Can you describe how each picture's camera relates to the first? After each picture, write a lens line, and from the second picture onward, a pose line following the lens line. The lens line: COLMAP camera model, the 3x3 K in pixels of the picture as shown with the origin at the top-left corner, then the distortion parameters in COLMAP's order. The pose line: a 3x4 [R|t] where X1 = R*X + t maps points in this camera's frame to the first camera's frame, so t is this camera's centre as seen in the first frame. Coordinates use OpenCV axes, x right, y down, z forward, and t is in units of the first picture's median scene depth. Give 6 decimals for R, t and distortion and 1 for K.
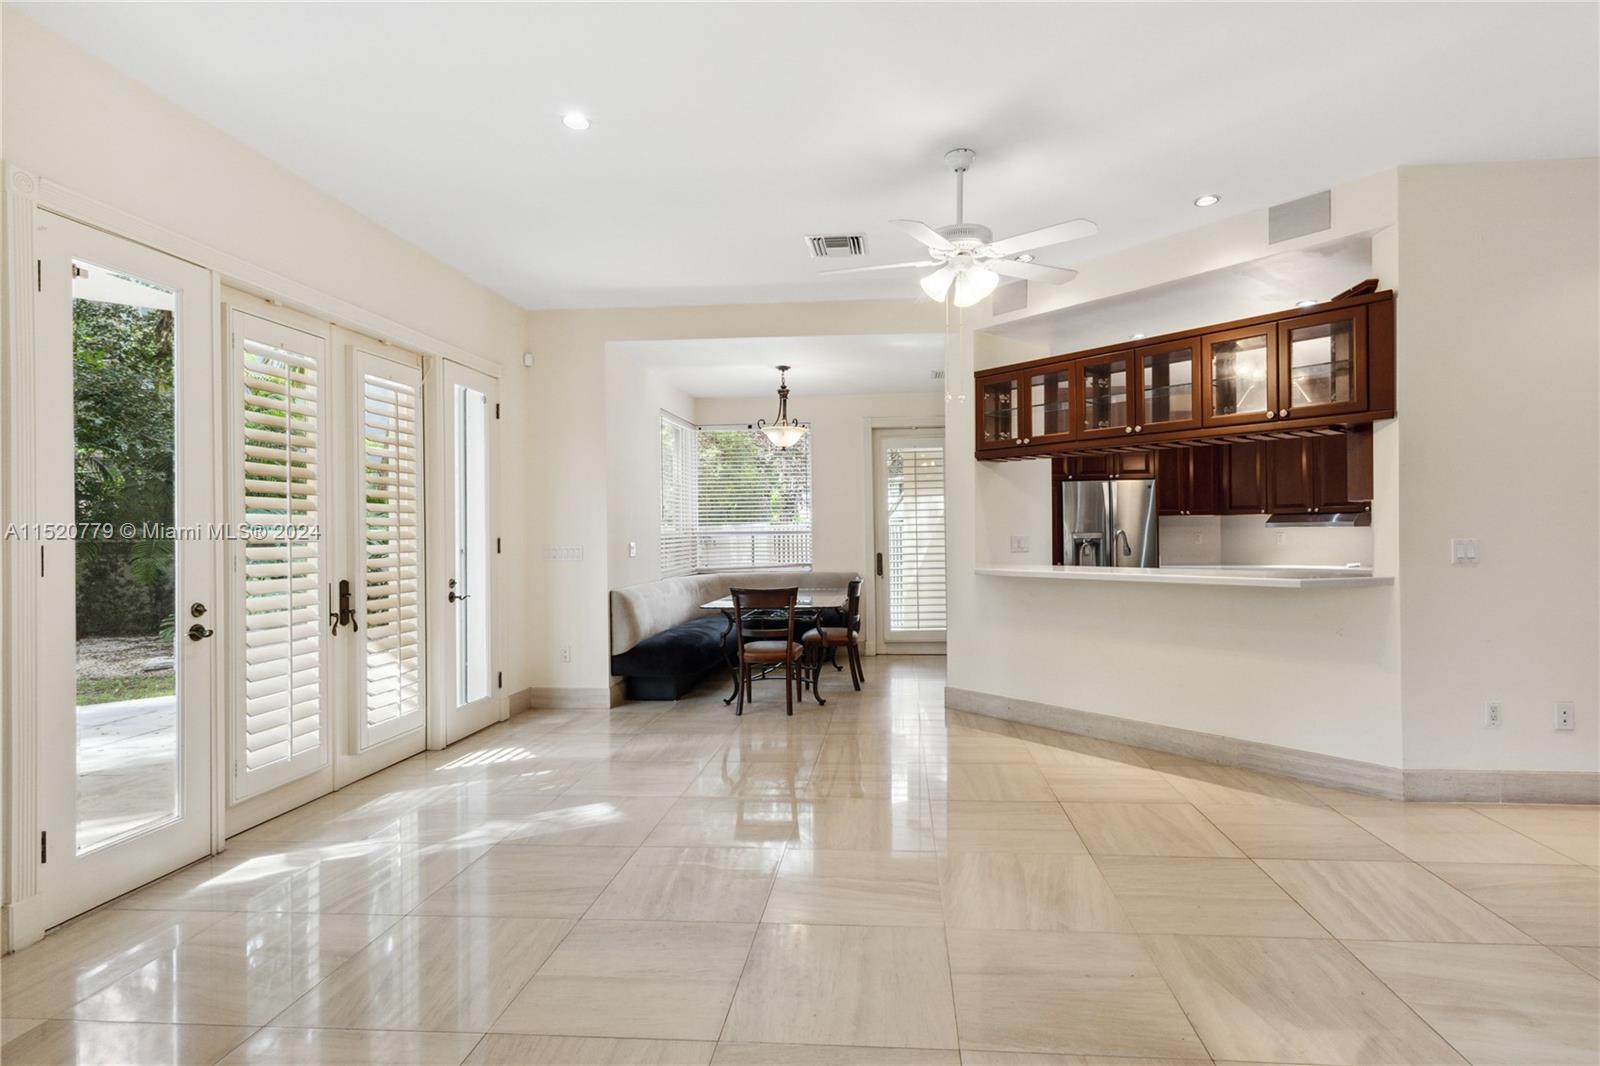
lens RADIAL K [[768.6, 0, 807.2], [0, 768.6, 527.8], [0, 0, 1]] dist [0.001880, 0.000511]
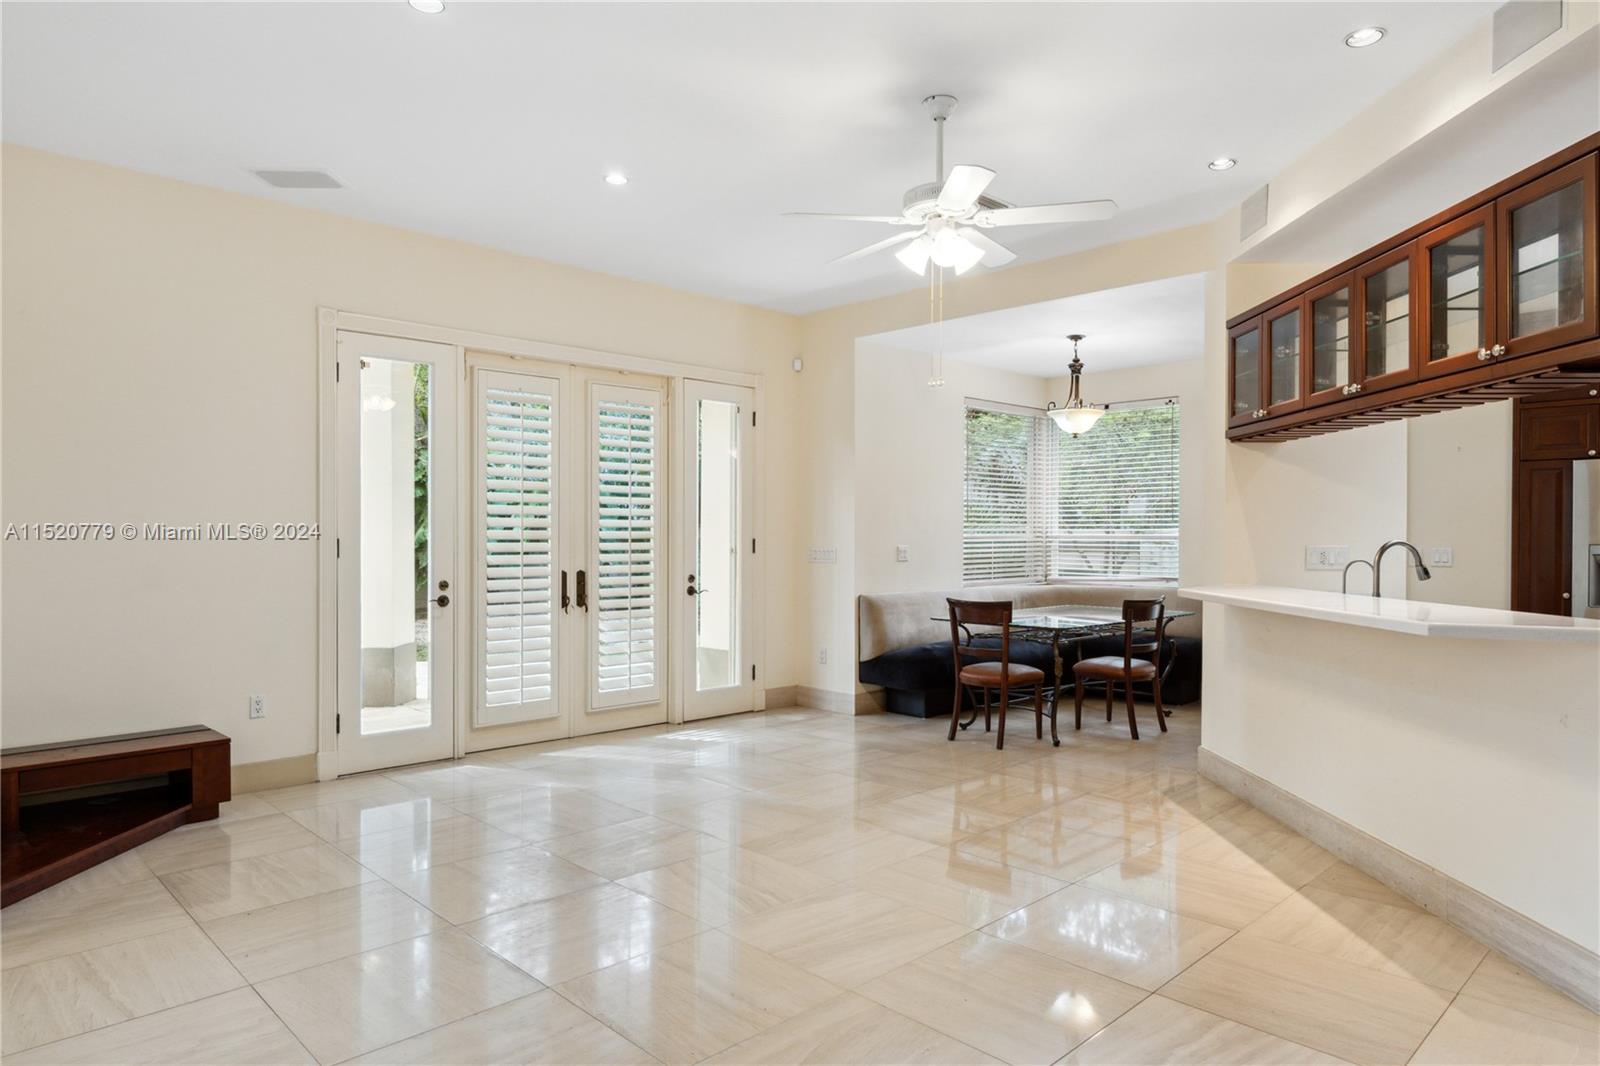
lens RADIAL K [[930.0, 0, 806.5], [0, 930.0, 543.1], [0, 0, 1]] dist [-0.001642, 0.001323]
pose [[0.764571, 0.017970, -0.644288, 0.479233], [-0.007741, 0.999795, 0.018699, -0.005419], [0.644492, -0.009310, 0.764554, 0.064331]]
